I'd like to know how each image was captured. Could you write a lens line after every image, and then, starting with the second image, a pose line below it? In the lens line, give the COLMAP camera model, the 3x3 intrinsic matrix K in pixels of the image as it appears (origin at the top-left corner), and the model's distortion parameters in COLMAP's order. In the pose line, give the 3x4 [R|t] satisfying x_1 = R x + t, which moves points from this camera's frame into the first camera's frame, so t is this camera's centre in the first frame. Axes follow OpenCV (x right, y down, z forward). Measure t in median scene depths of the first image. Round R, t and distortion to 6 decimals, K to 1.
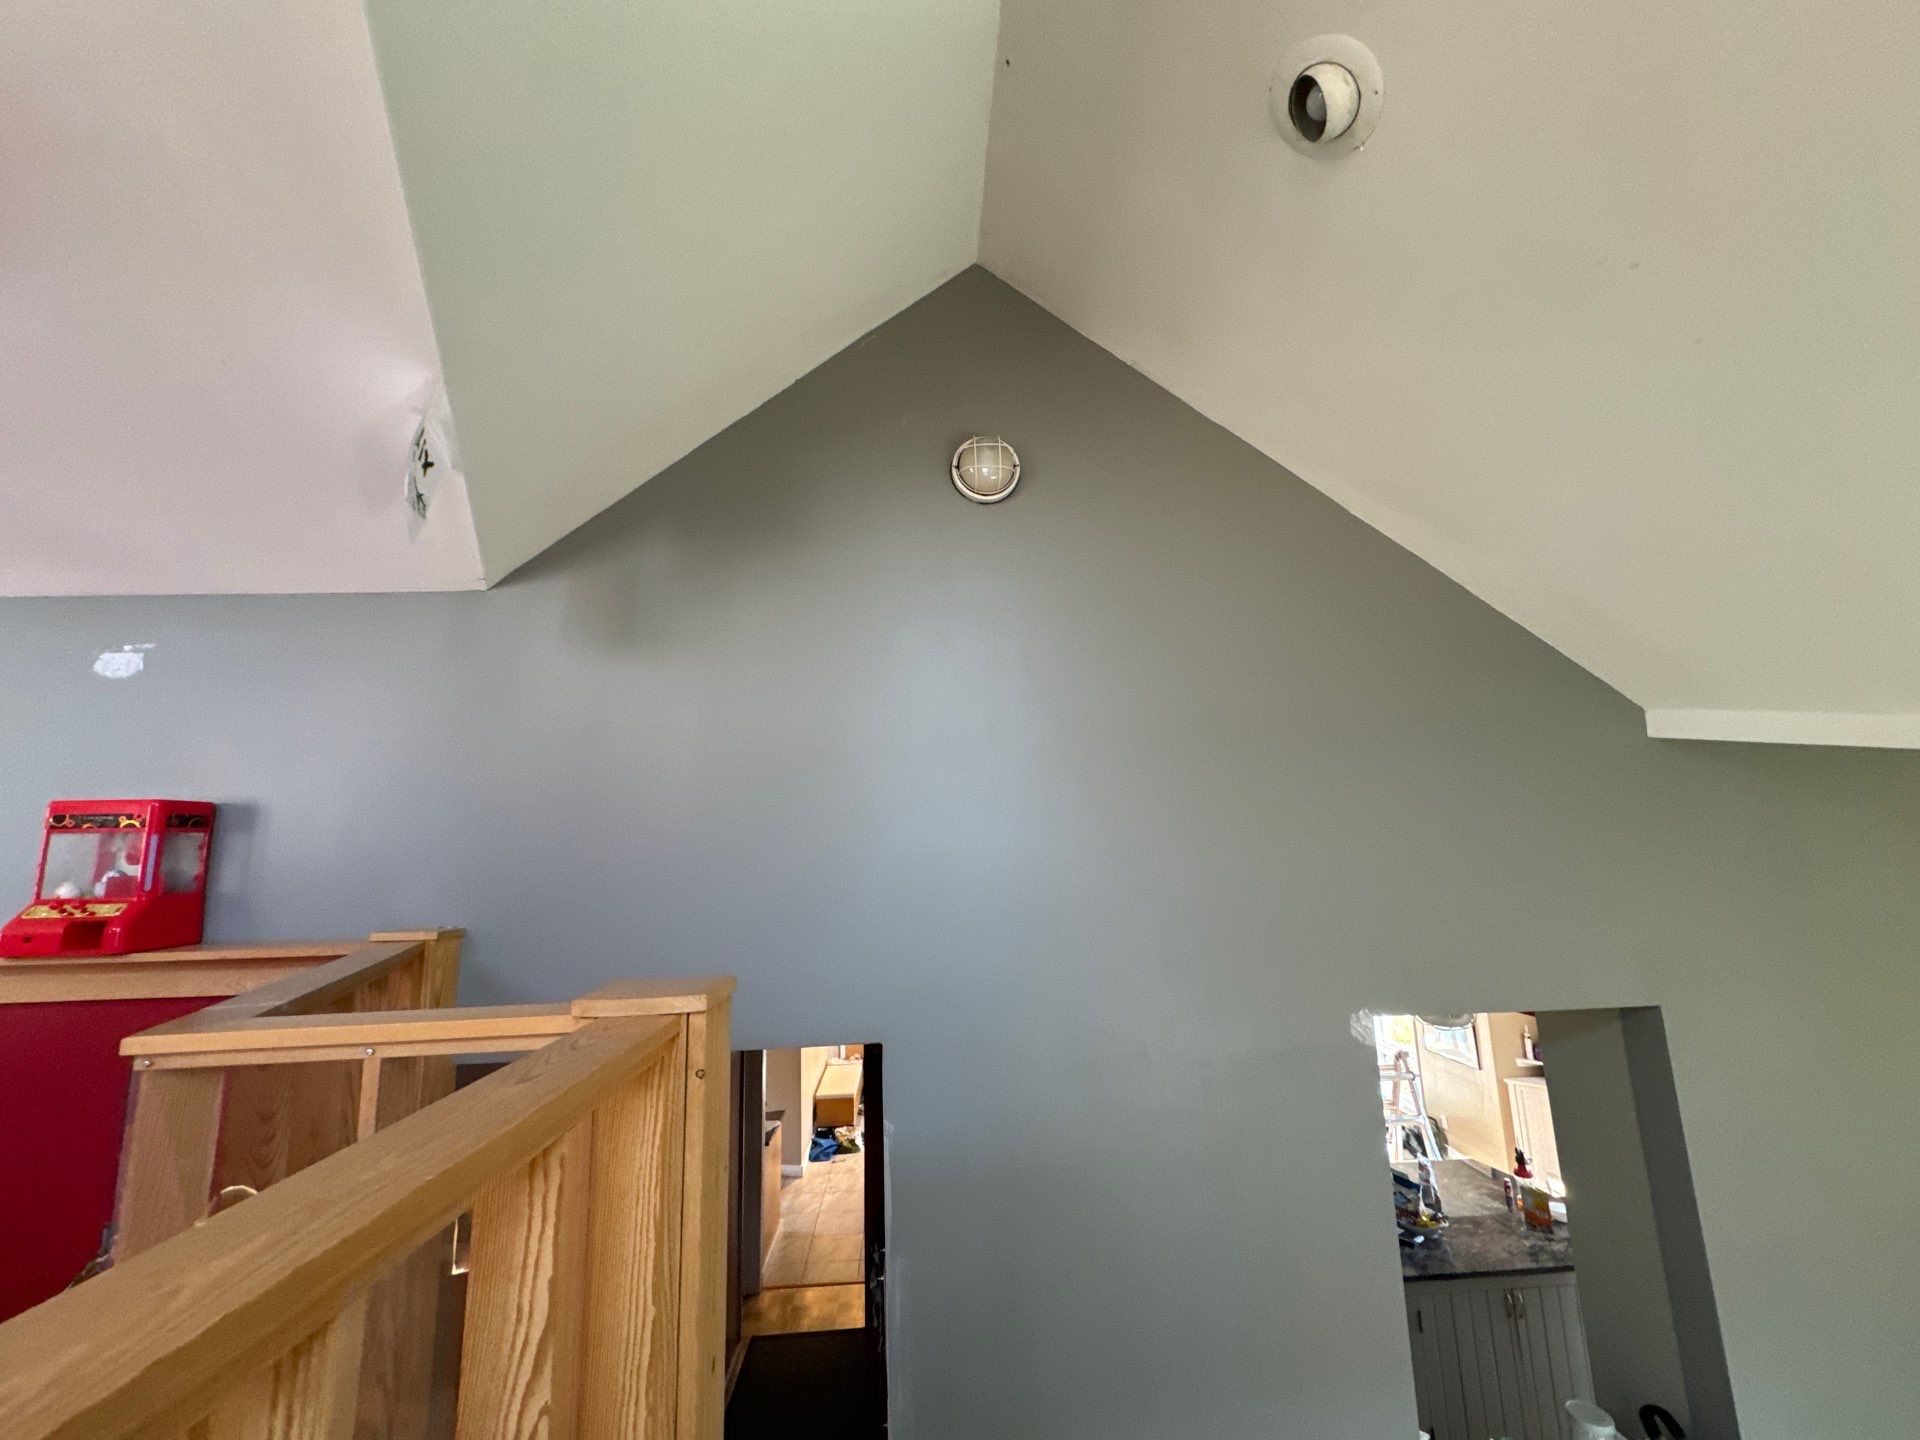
lens RADIAL K [[763.9, 0, 962.7], [0, 763.9, 718.8], [0, 0, 1]] dist [-0.003951, 0.000255]
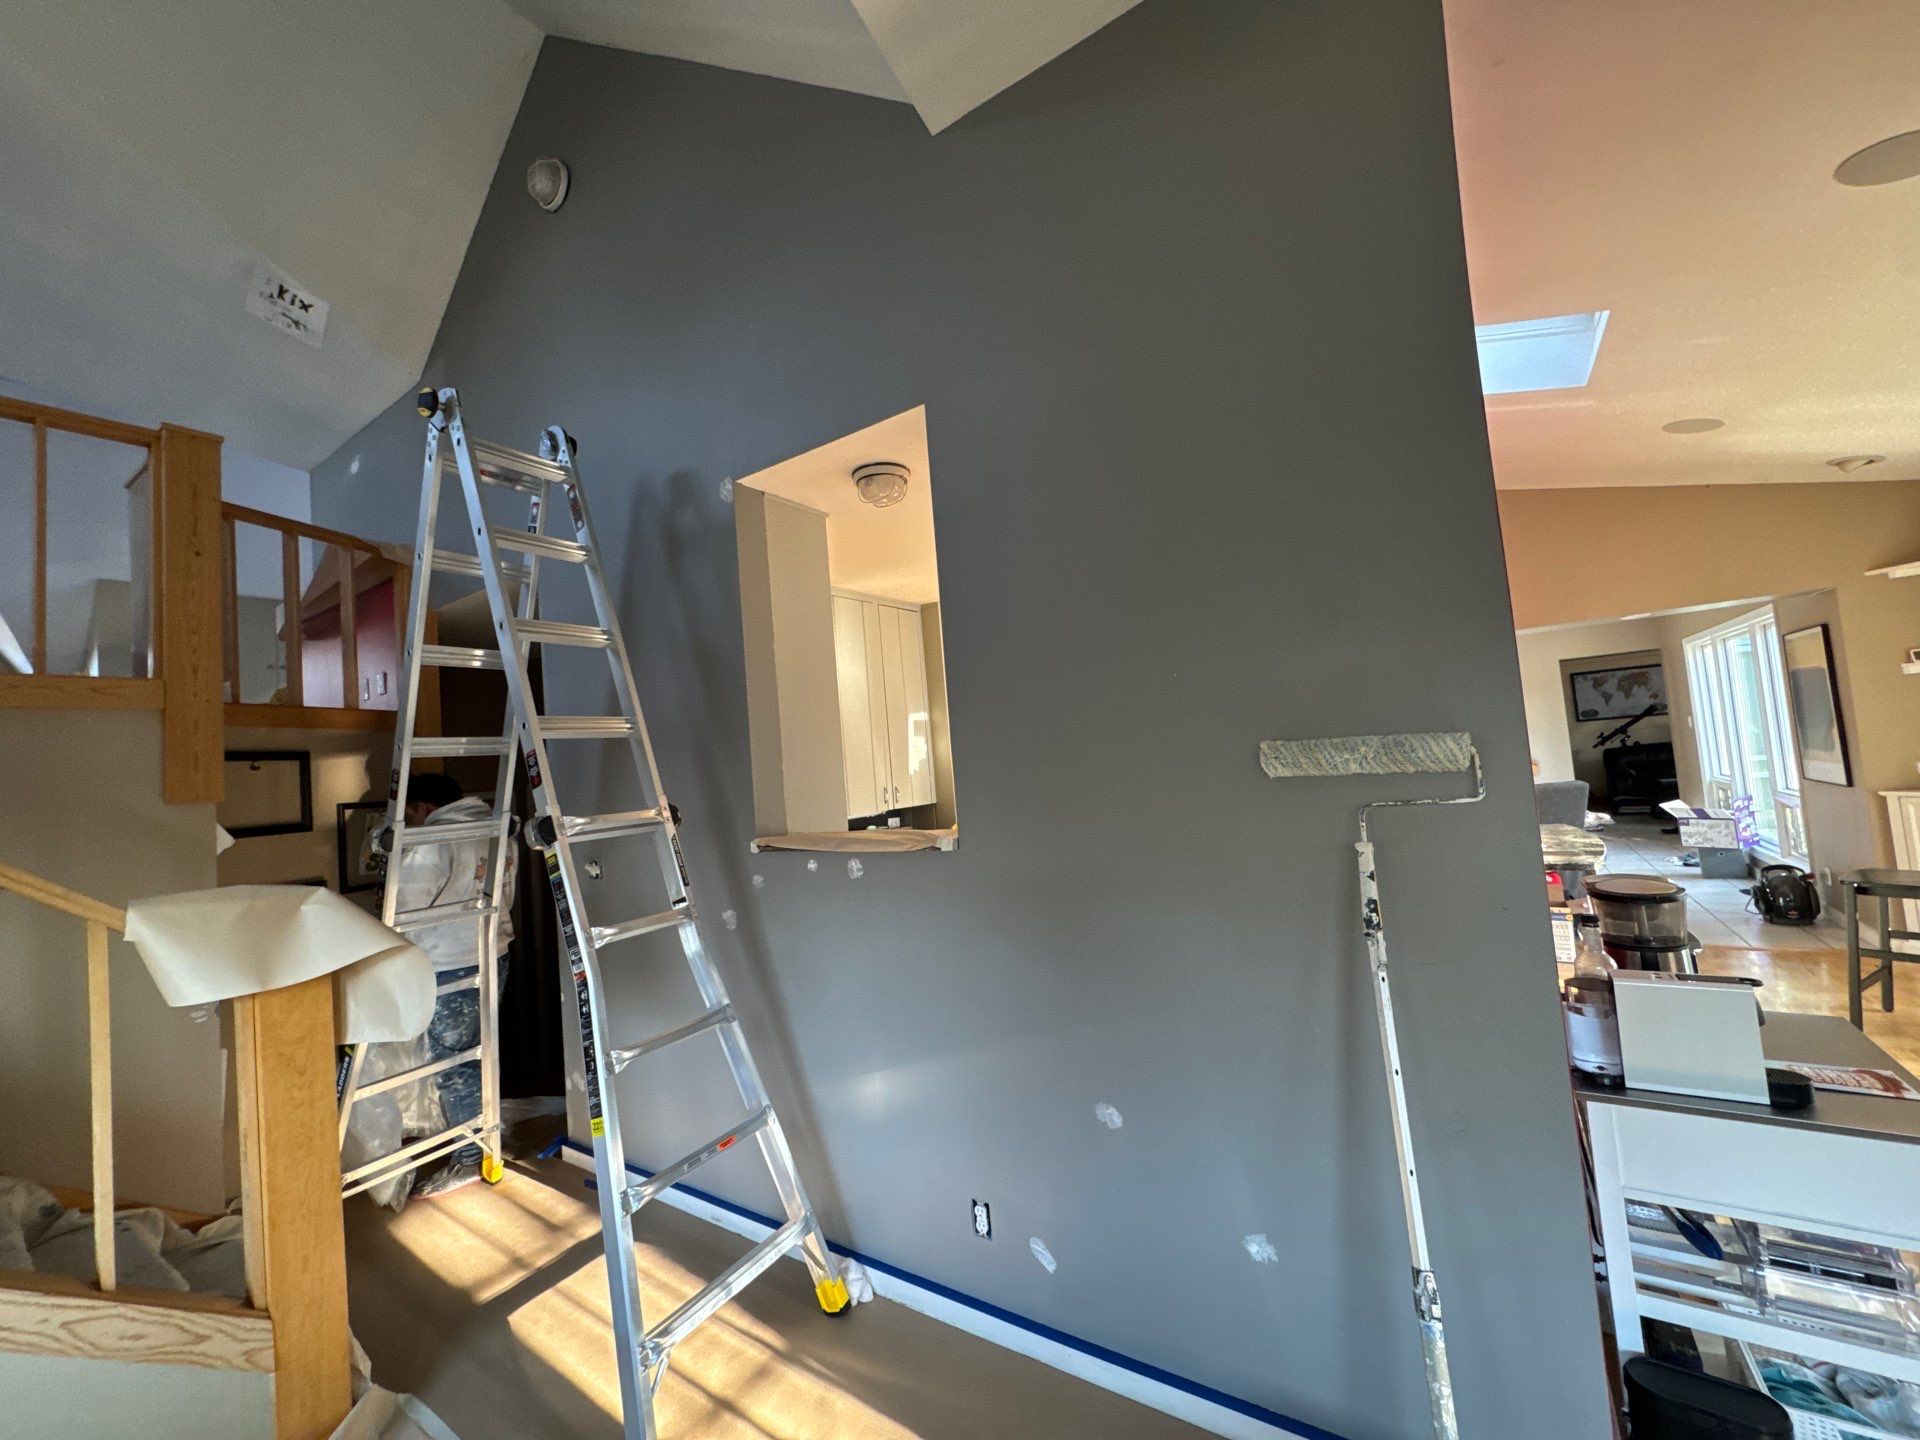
lens RADIAL K [[762.9, 0, 964.6], [0, 762.9, 717.9], [0, 0, 1]] dist [-0.001818, -0.000078]
pose [[0.797276, -0.074517, -0.598997, 1.462048], [0.164730, 0.981542, 0.097152, 0.663945], [0.580702, -0.176129, 0.794836, 0.122354]]
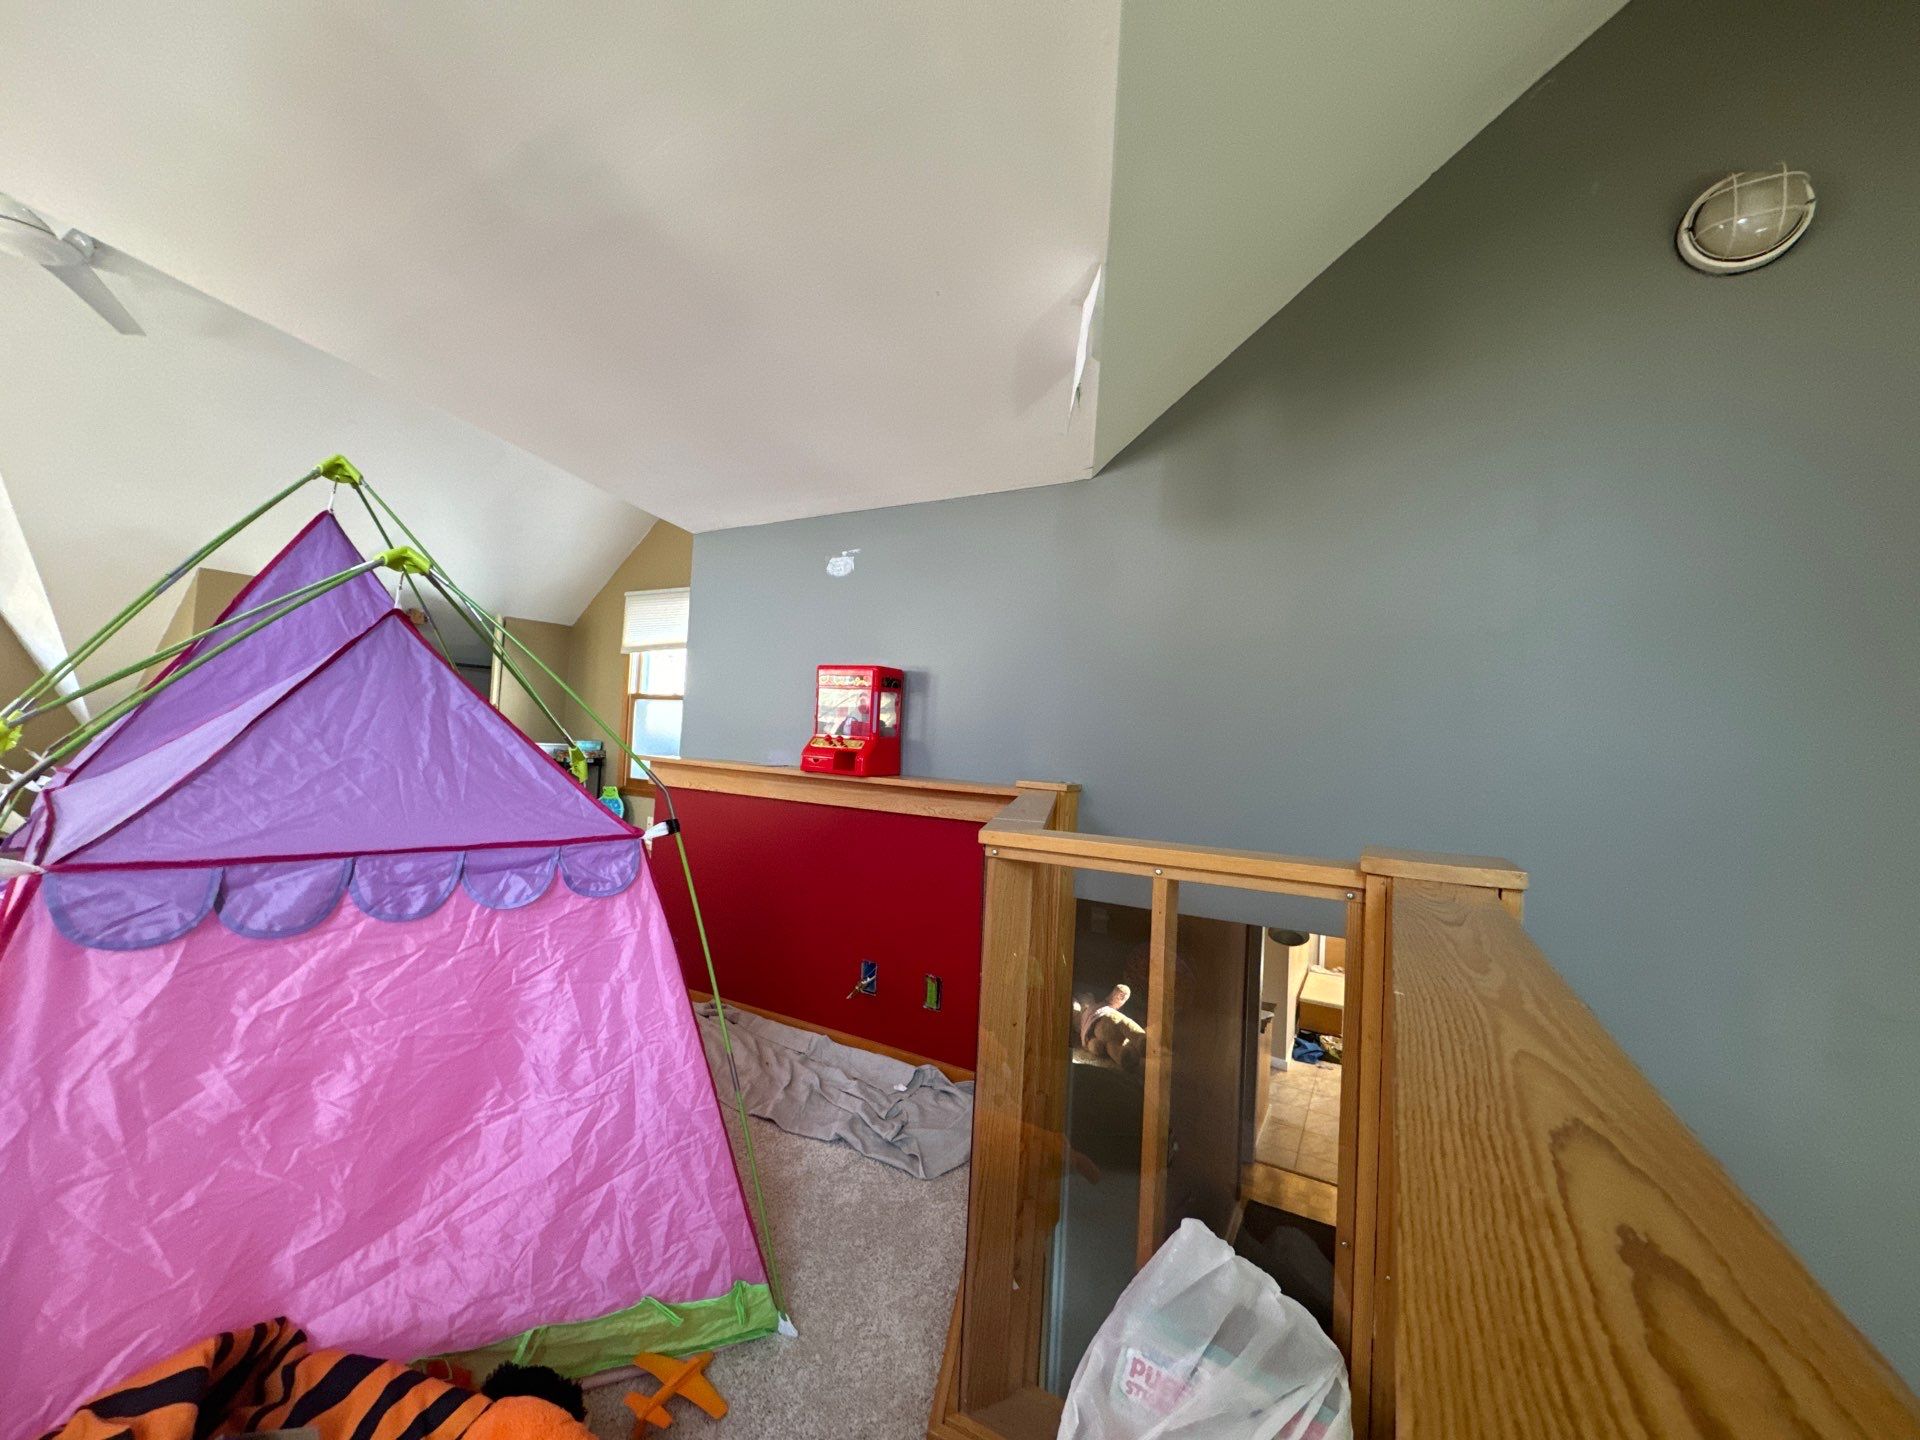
lens RADIAL K [[763.1, 0, 959.5], [0, 763.1, 718.8], [0, 0, 1]] dist [-0.007654, 0.000063]
pose [[0.833221, 0.055369, -0.550160, -0.160878], [0.018253, 0.991677, 0.127447, 0.025213], [0.552638, -0.116234, 0.825276, -0.024659]]
